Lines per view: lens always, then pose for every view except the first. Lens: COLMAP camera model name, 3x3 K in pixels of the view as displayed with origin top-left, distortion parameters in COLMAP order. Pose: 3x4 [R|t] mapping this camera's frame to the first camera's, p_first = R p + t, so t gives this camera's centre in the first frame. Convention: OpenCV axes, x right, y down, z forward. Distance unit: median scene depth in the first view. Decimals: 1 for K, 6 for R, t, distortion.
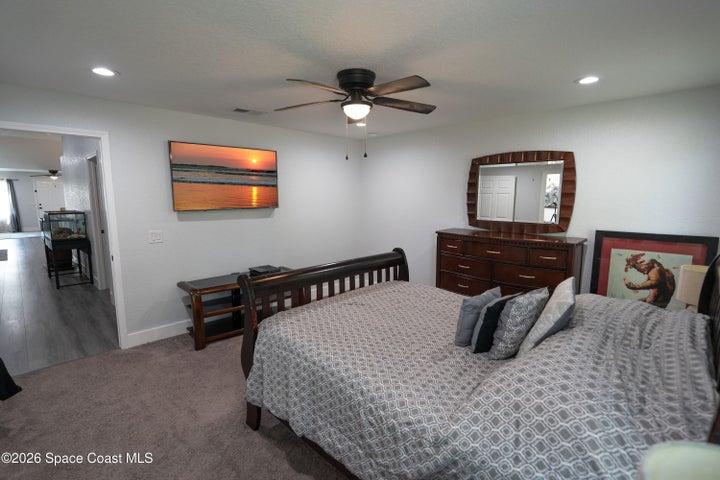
lens RADIAL K [[346.7, 0, 359.3], [0, 346.7, 243.5], [0, 0, 1]] dist [-0.000610, -0.000084]
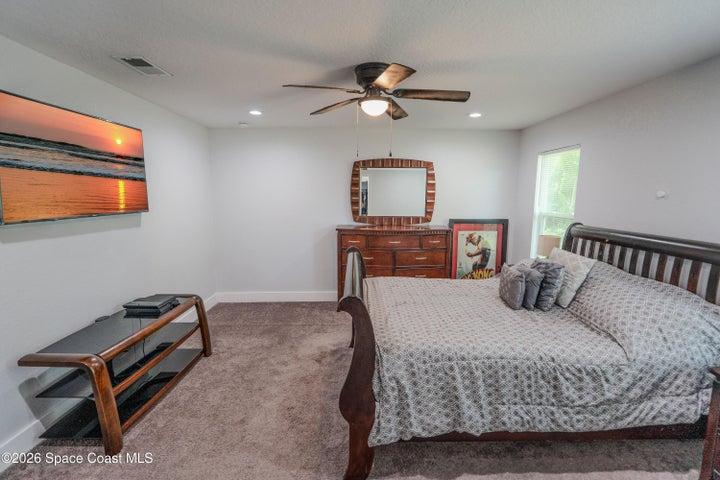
lens RADIAL K [[336.9, 0, 358.9], [0, 336.9, 240.8], [0, 0, 1]] dist [-0.003506, -0.000230]
pose [[0.697606, -0.094236, 0.710258, -0.474506], [0.094690, 0.994743, 0.038978, -0.032664], [-0.710197, 0.040064, 0.702862, 0.244486]]
